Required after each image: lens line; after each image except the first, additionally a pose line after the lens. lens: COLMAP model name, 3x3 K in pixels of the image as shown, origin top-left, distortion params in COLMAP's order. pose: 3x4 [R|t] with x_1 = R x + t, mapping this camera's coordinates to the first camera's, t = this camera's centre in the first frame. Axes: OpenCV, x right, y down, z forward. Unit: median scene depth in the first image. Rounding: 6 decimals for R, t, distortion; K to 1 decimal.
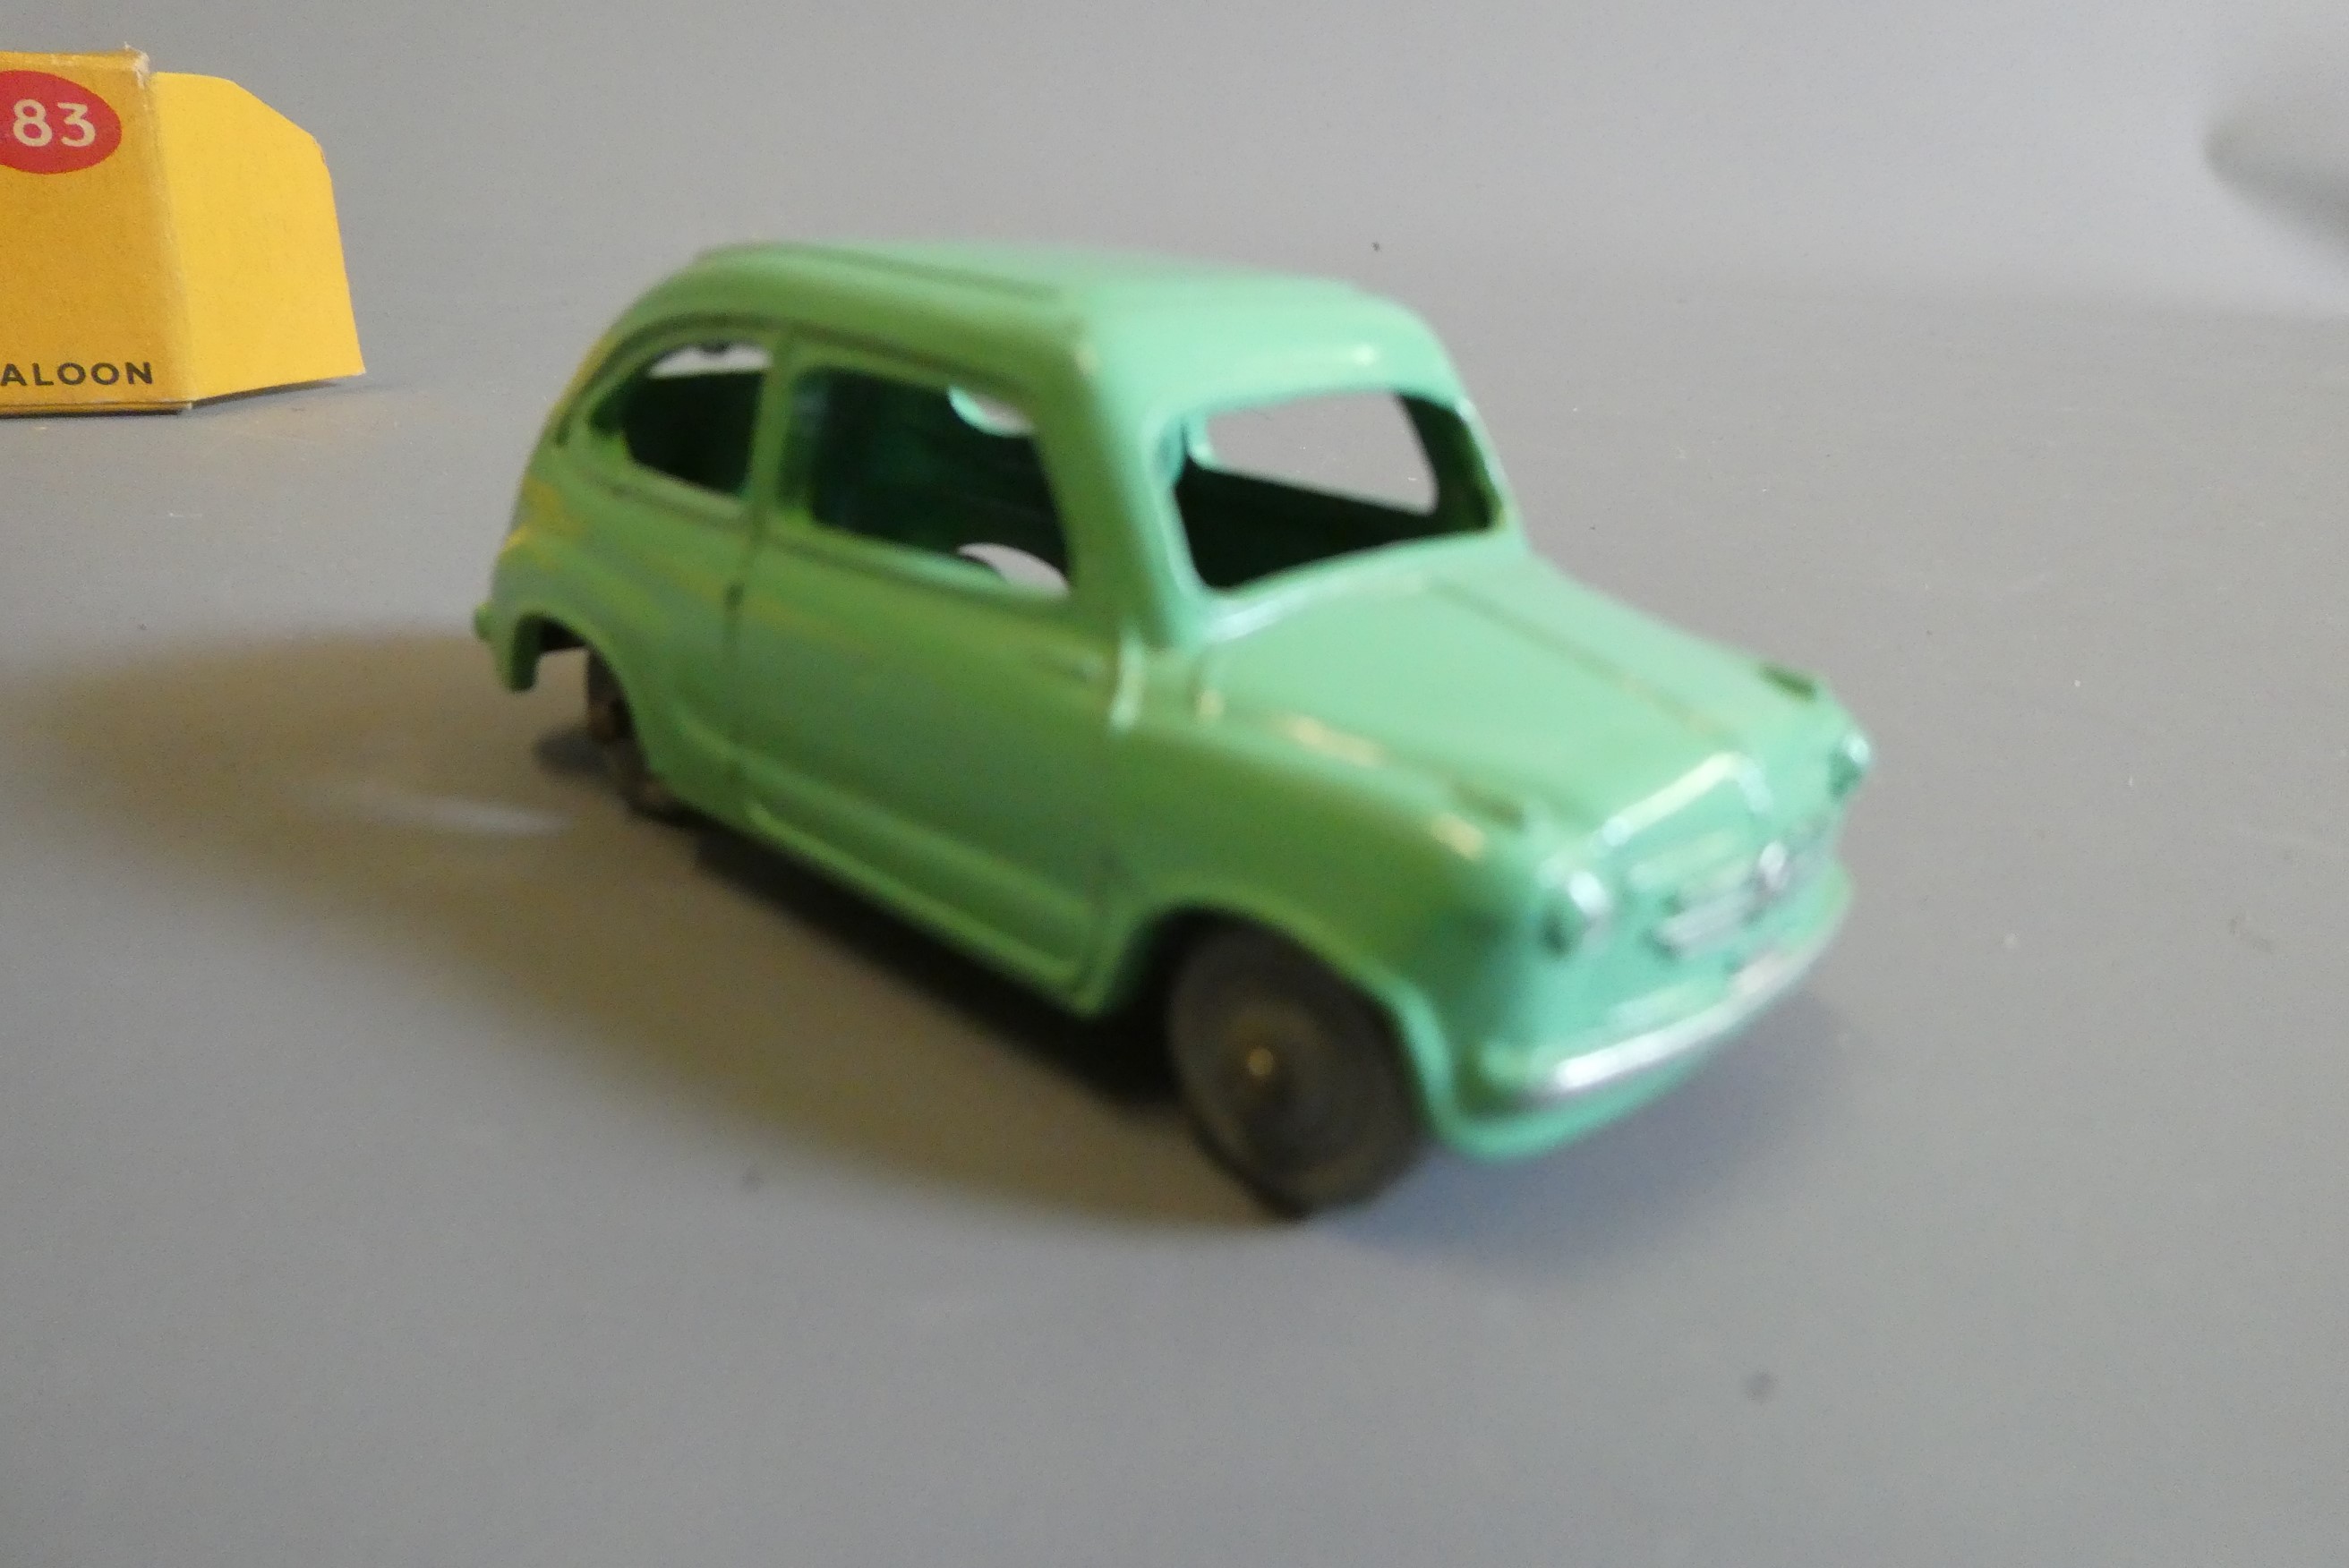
lens RADIAL K [[1603.0, 0, 1174.5], [0, 1603.0, 784.0], [0, 0, 1]] dist [0.003414, -0.048055]
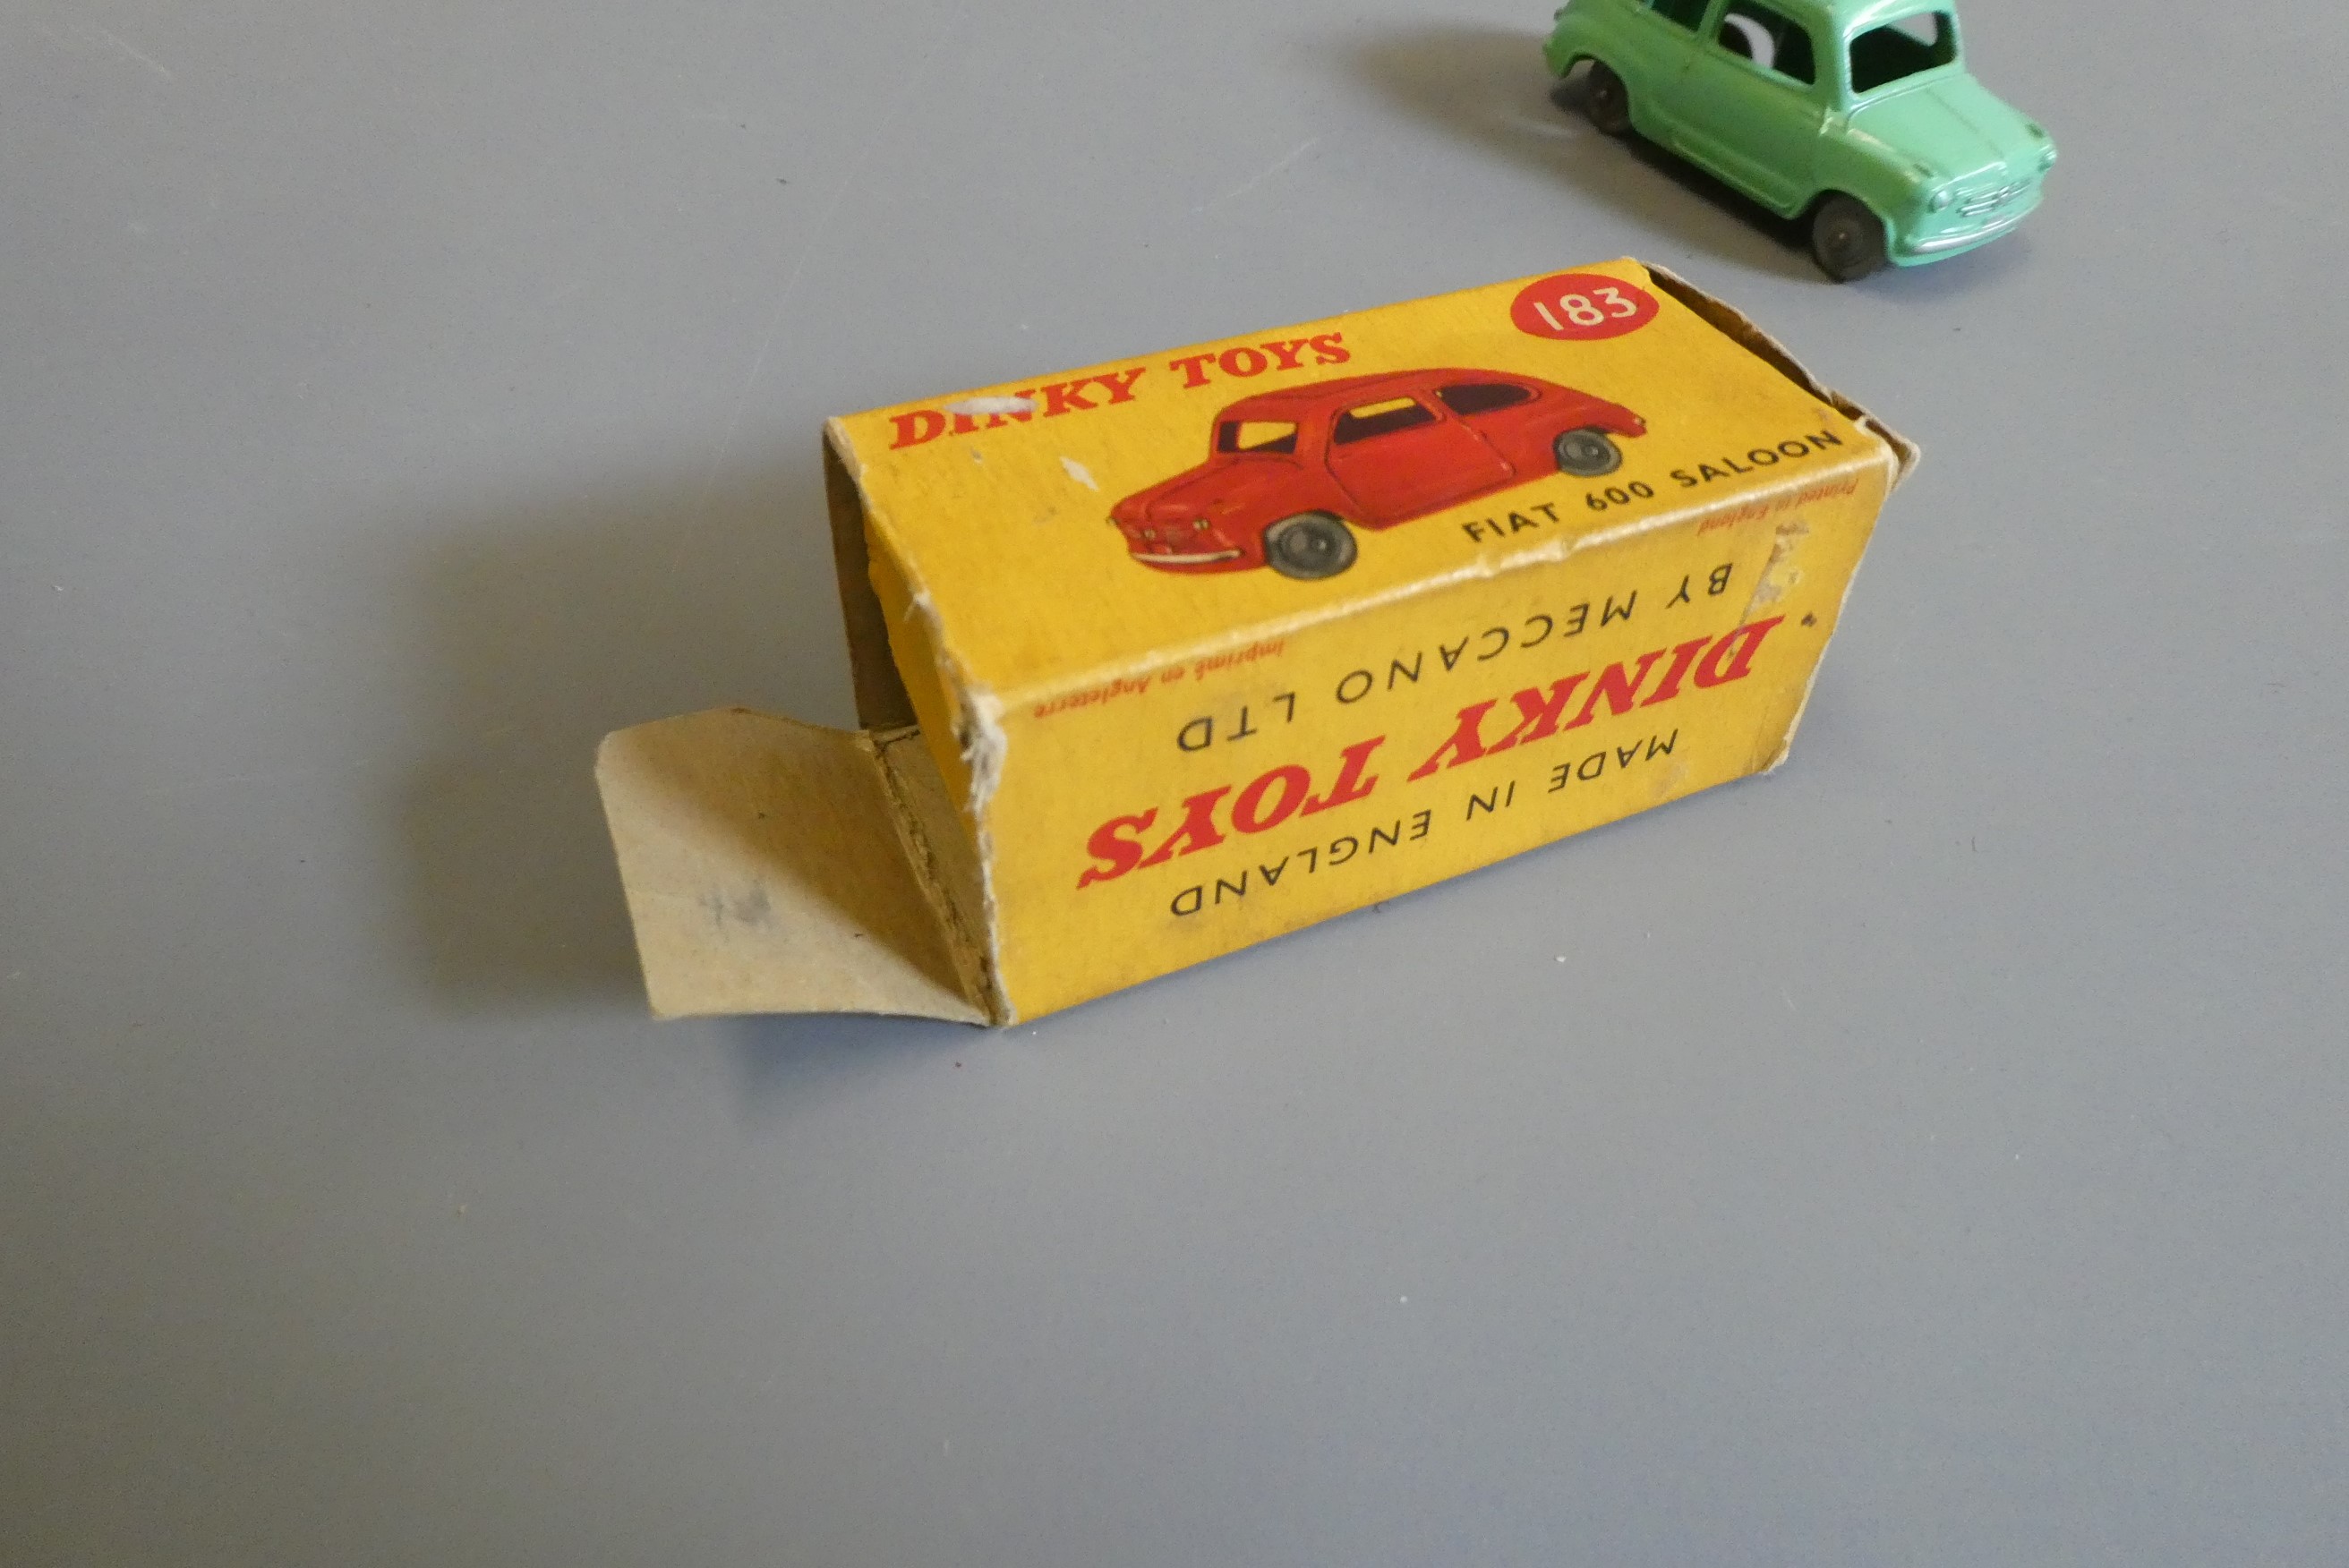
lens RADIAL K [[1603.0, 0, 1174.5], [0, 1603.0, 784.0], [0, 0, 1]] dist [0.003414, -0.048055]
pose [[0.968084, 0.155970, -0.196179, -0.498962], [-0.052651, 0.891857, 0.449243, -0.263518], [0.245032, -0.424576, 0.871605, -3.025082]]
